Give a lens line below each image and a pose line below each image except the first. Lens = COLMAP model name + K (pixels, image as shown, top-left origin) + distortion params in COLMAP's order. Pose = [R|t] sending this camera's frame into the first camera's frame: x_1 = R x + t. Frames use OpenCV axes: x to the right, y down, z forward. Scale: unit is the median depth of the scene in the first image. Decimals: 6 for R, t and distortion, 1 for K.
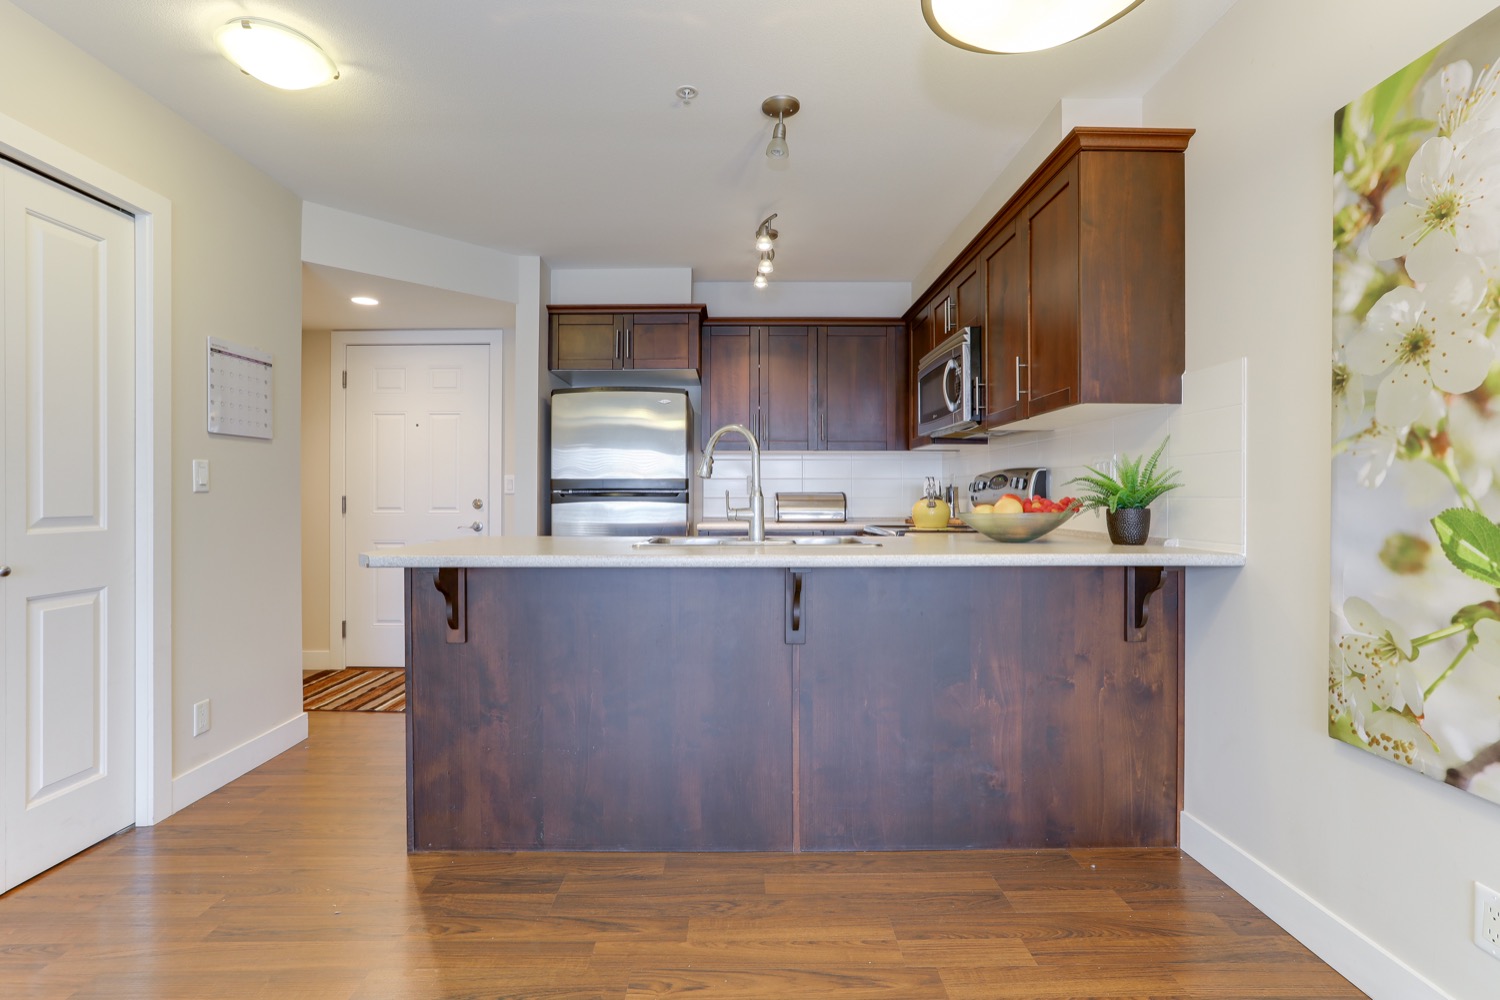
lens RADIAL K [[705.5, 0, 735.9], [0, 705.5, 495.2], [0, 0, 1]] dist [-0.027516, 0.015299]
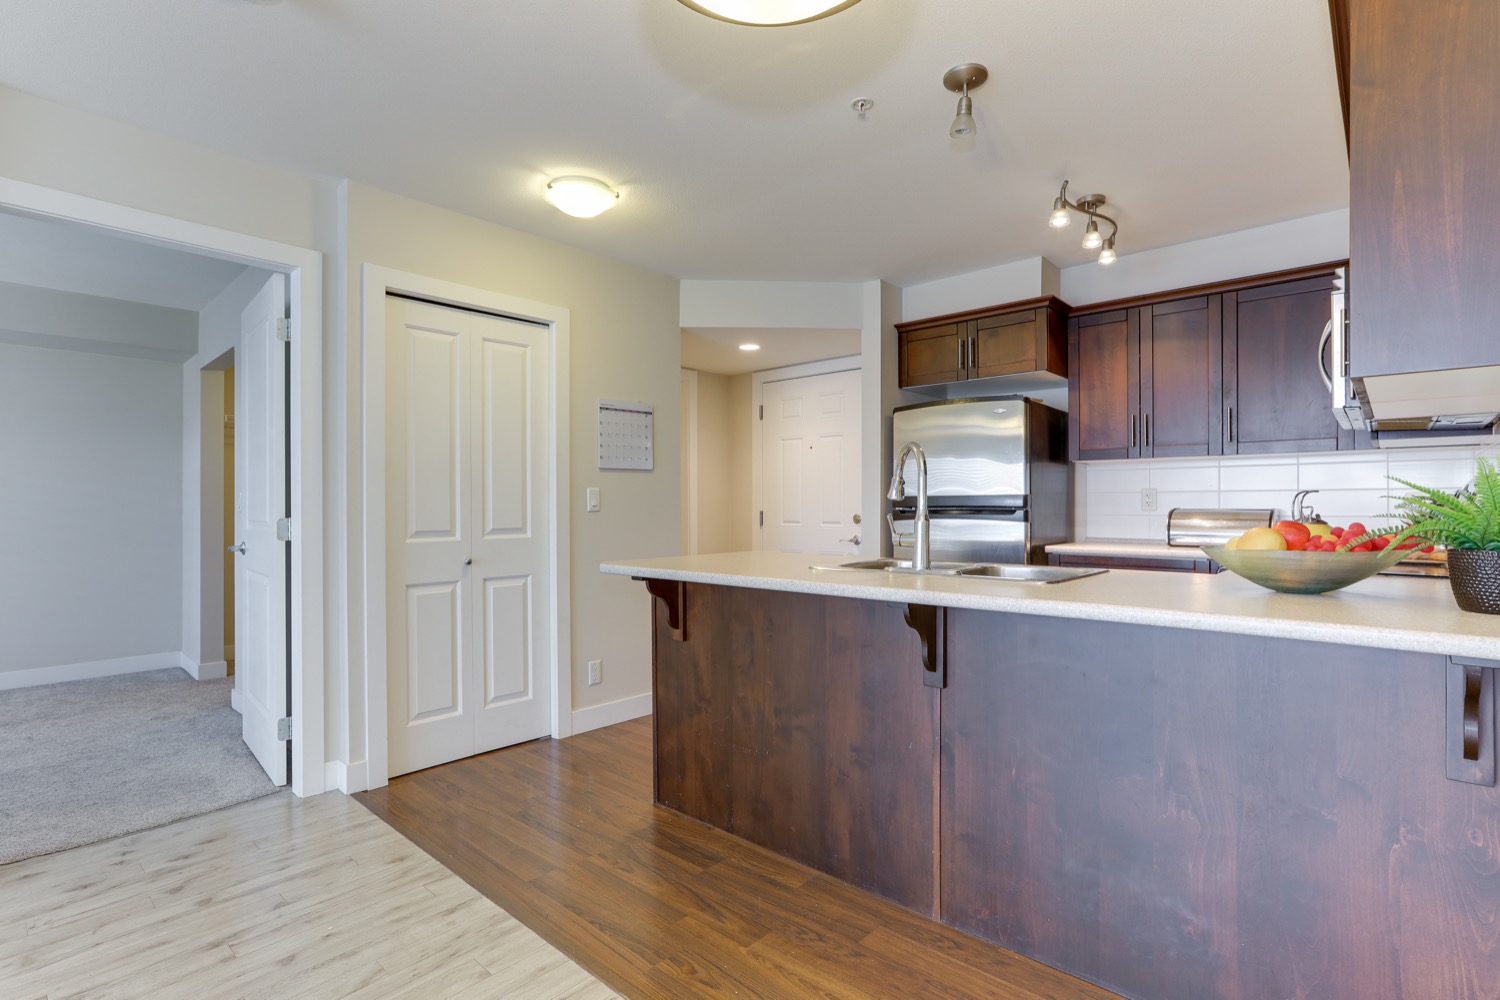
lens RADIAL K [[723.0, 0, 757.1], [0, 723.0, 507.8], [0, 0, 1]] dist [-0.044360, 0.025811]
pose [[0.744004, 0.001683, -0.668173, 0.522718], [0.001840, 0.999988, 0.004568, -0.021030], [0.668172, -0.004628, 0.743992, 0.173894]]
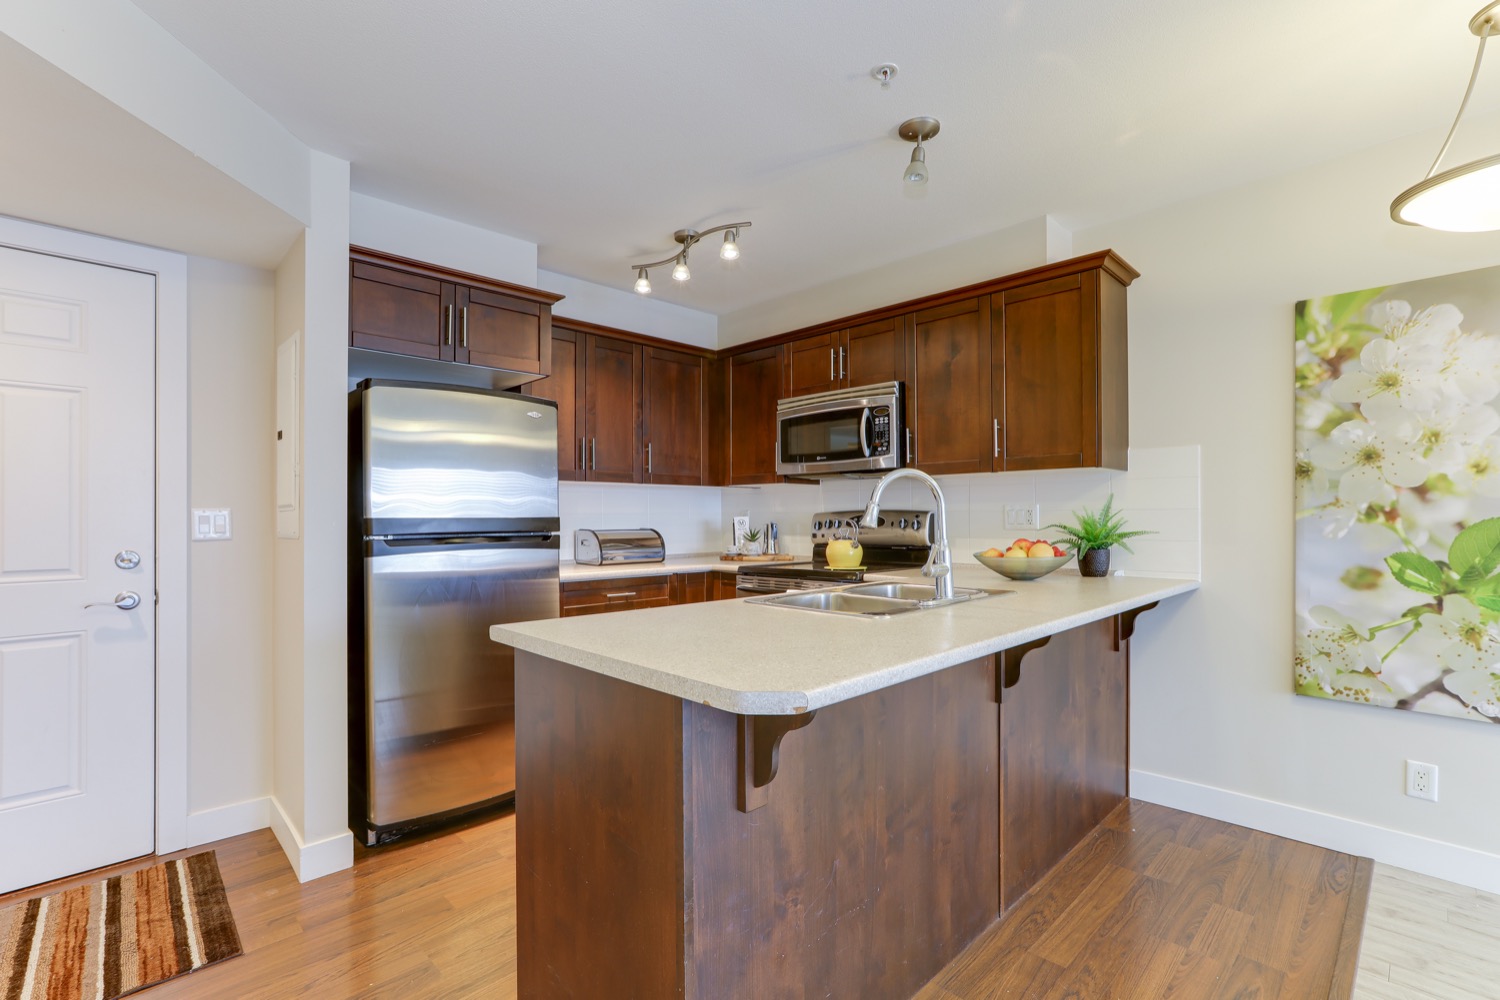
lens RADIAL K [[689.8, 0, 754.6], [0, 689.8, 512.2], [0, 0, 1]] dist [-0.024550, 0.014076]
pose [[0.706253, 0.001472, 0.707958, -0.825307], [0.000867, 0.999995, -0.002945, -0.047813], [-0.707959, 0.002694, 0.706249, 0.572253]]
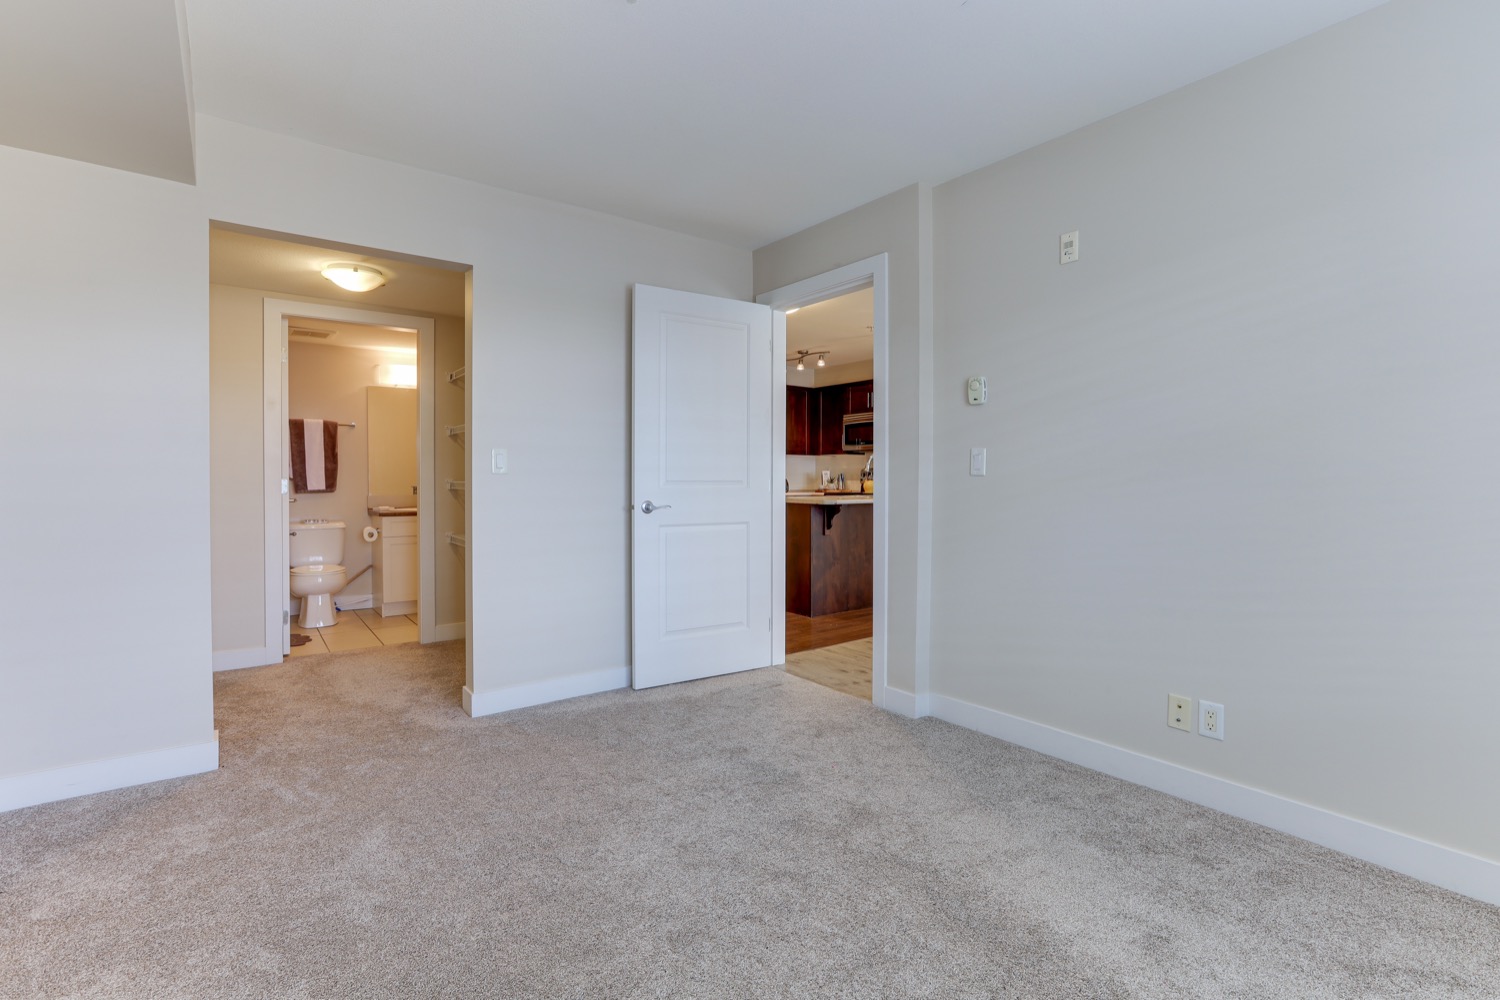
lens RADIAL K [[691.5, 0, 747.2], [0, 691.5, 487.7], [0, 0, 1]] dist [-0.036203, 0.017153]
pose [[0.796246, -0.007976, 0.604920, -2.199369], [-0.003131, 0.999845, 0.017305, -0.010841], [-0.604965, -0.015673, 0.796098, -0.876491]]
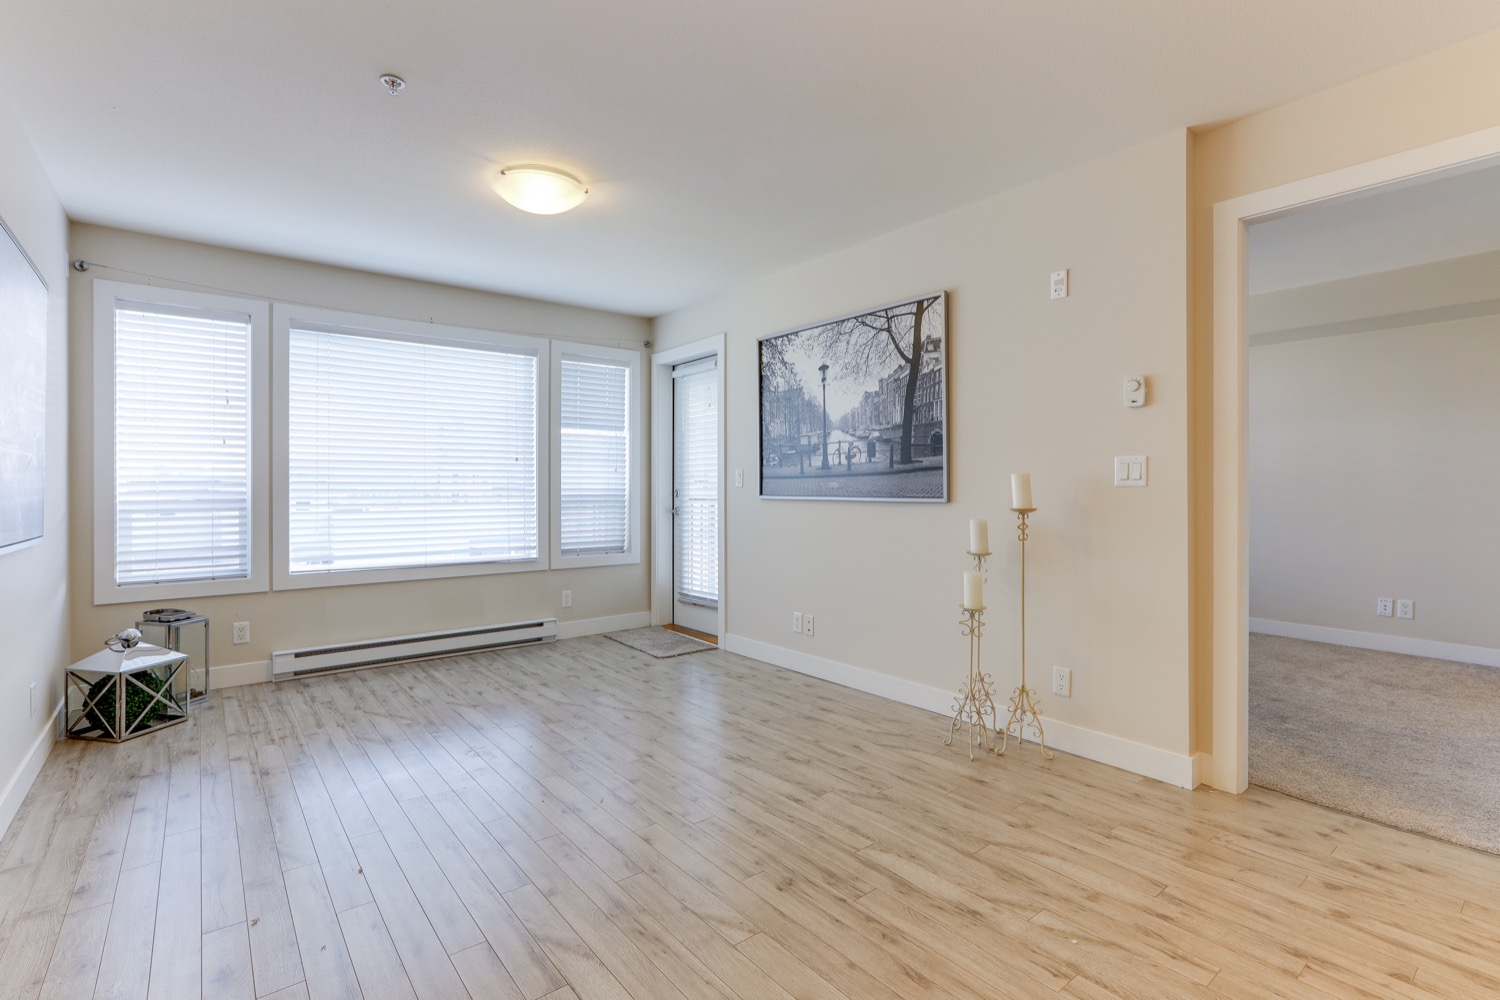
lens RADIAL K [[702.3, 0, 760.1], [0, 702.3, 483.2], [0, 0, 1]] dist [-0.045911, 0.025379]
pose [[-0.775219, -0.000976, -0.631692, 0.405901], [0.002064, 0.999990, -0.004079, -0.009443], [0.631689, -0.004466, -0.775209, 0.595553]]
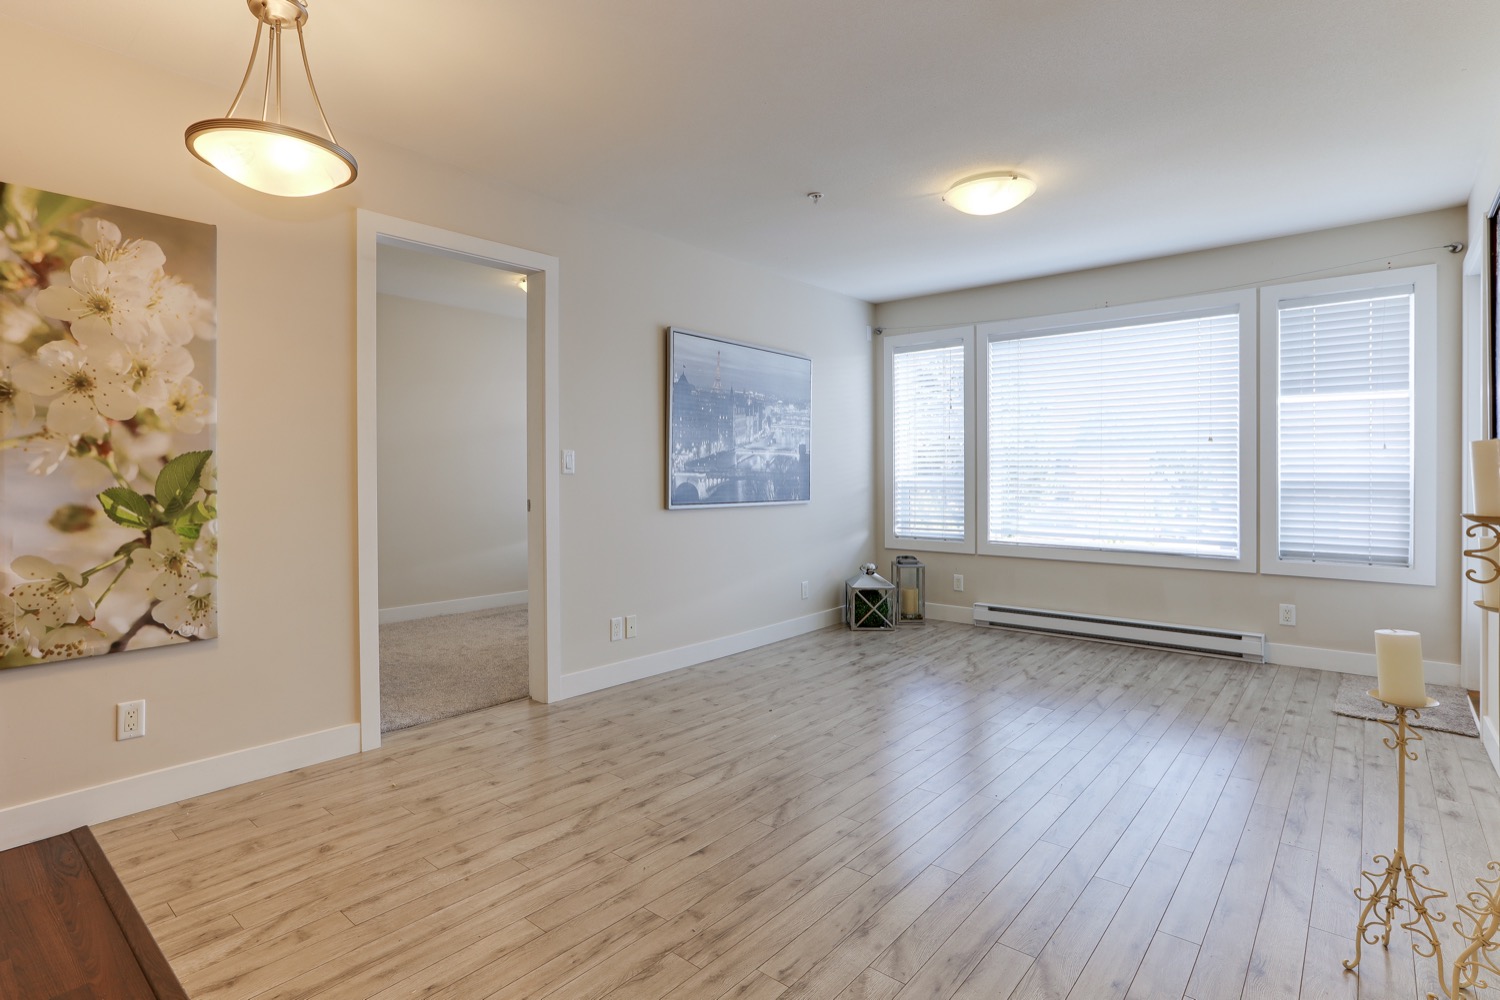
lens RADIAL K [[761.8, 0, 705.1], [0, 761.8, 477.9], [0, 0, 1]] dist [-0.045358, 0.028424]
pose [[-0.748069, -0.002123, 0.663618, -0.754509], [0.002904, 0.999975, 0.006473, -0.007563], [-0.663615, 0.006770, -0.748044, 0.855711]]
